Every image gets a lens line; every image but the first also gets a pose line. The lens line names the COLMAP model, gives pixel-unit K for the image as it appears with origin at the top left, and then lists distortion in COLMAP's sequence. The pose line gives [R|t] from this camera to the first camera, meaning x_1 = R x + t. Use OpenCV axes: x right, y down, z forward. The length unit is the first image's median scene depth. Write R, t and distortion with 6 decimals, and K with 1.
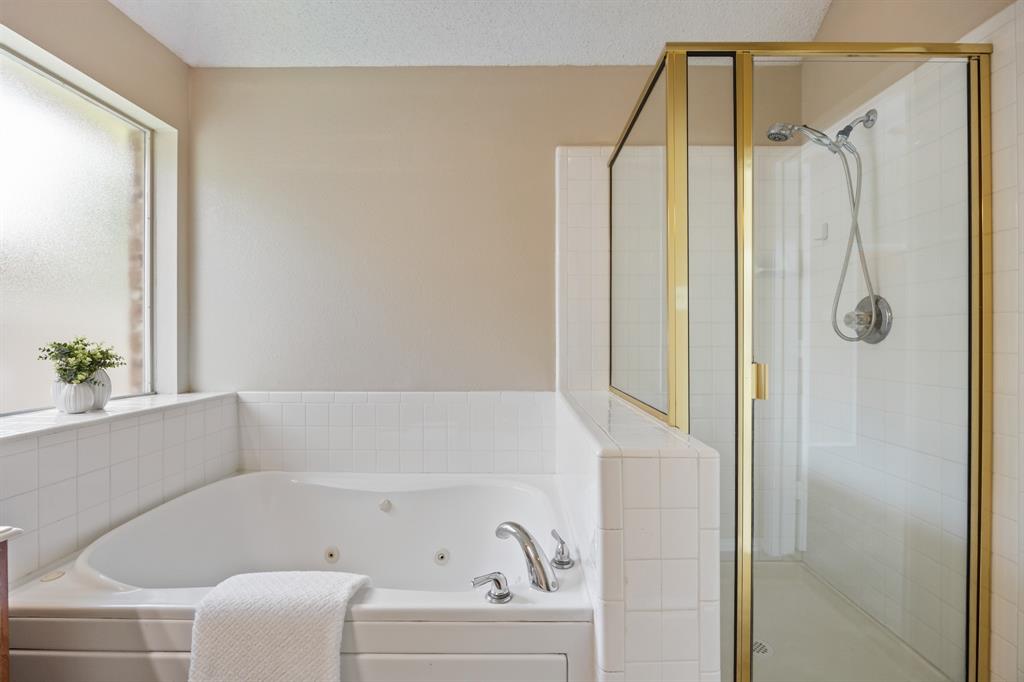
lens RADIAL K [[472.0, 0, 513.6], [0, 472.0, 337.8], [0, 0, 1]] dist [0.000600, 0.000655]
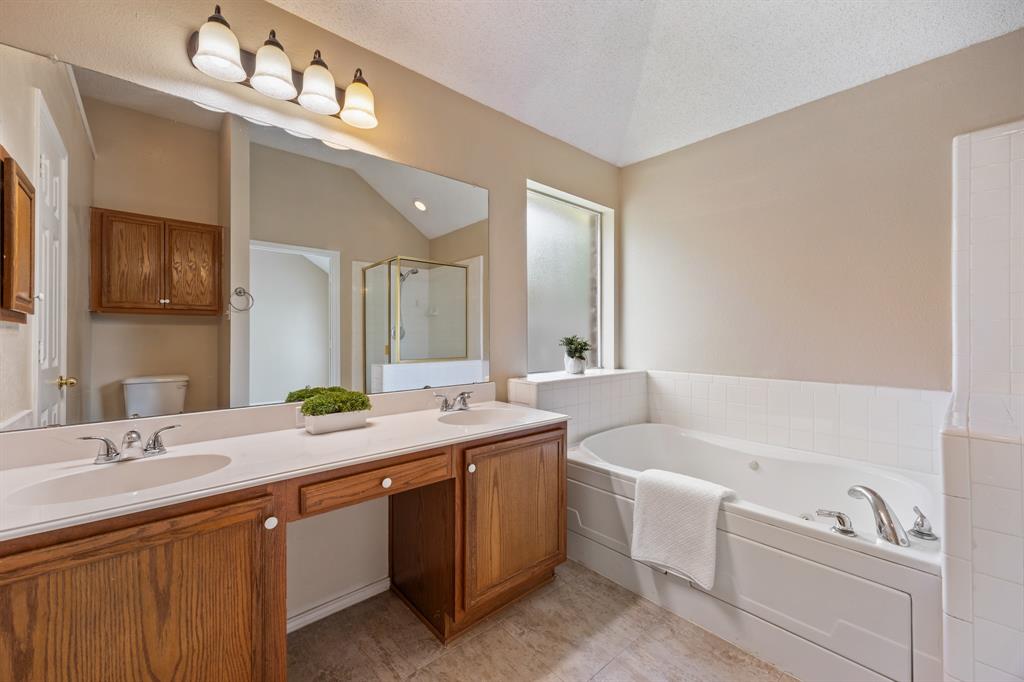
lens RADIAL K [[394.6, 0, 512.9], [0, 394.6, 334.5], [0, 0, 1]] dist [-0.008330, -0.000050]
pose [[0.673768, 0.000942, -0.738942, 0.131829], [-0.002888, 0.999995, -0.001359, 0.001292], [0.738937, 0.003049, 0.673768, -0.355740]]
